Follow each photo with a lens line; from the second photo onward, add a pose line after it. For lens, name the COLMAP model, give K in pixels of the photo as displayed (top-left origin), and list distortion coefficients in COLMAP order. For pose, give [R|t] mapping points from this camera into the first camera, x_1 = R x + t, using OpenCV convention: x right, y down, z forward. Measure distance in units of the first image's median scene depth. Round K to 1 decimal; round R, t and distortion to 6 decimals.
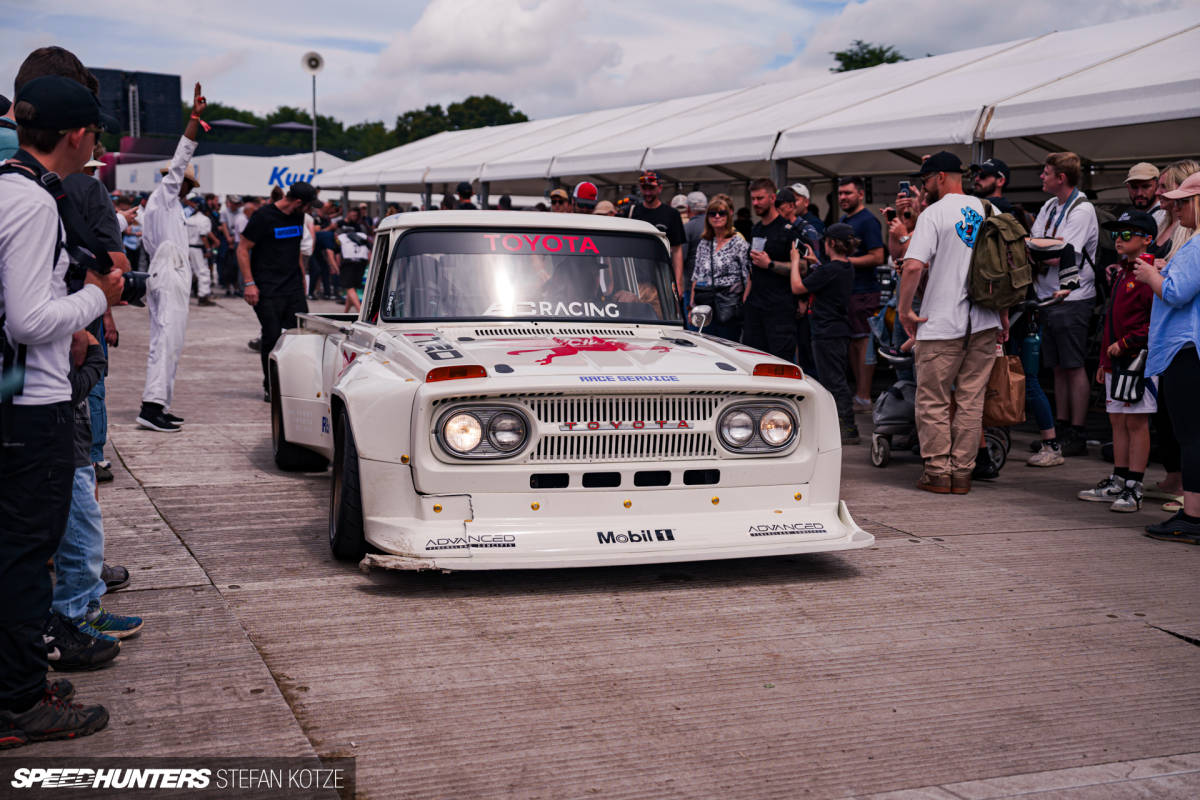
lens RADIAL K [[1581.3, 0, 604.4], [0, 1581.3, 399.9], [0, 0, 1]] dist [0.105177, 0.000000]
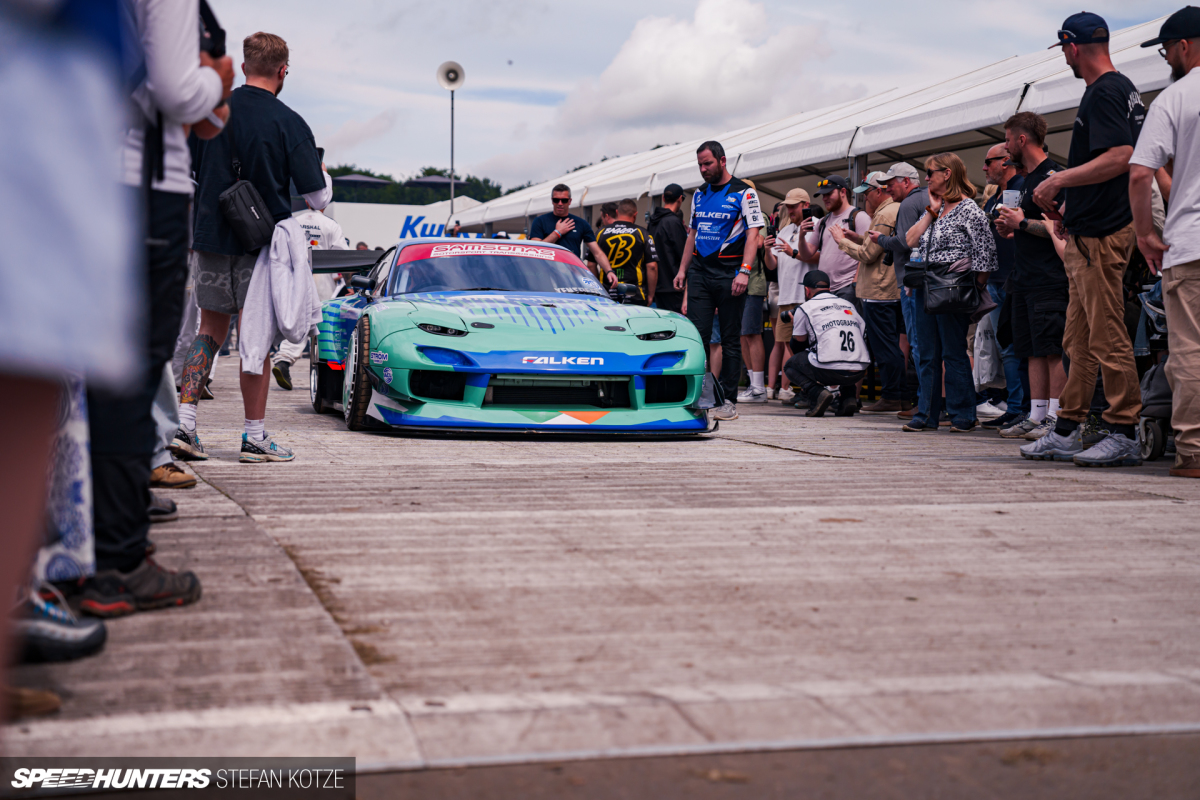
lens RADIAL K [[2019.1, 0, 595.8], [0, 2019.1, 401.0], [0, 0, 1]] dist [0.259918, 0.000000]
pose [[0.992798, -0.005986, -0.119648, 0.040484], [-0.003601, 0.996808, -0.079755, 0.119315], [0.119744, 0.079611, 0.989608, 0.012842]]
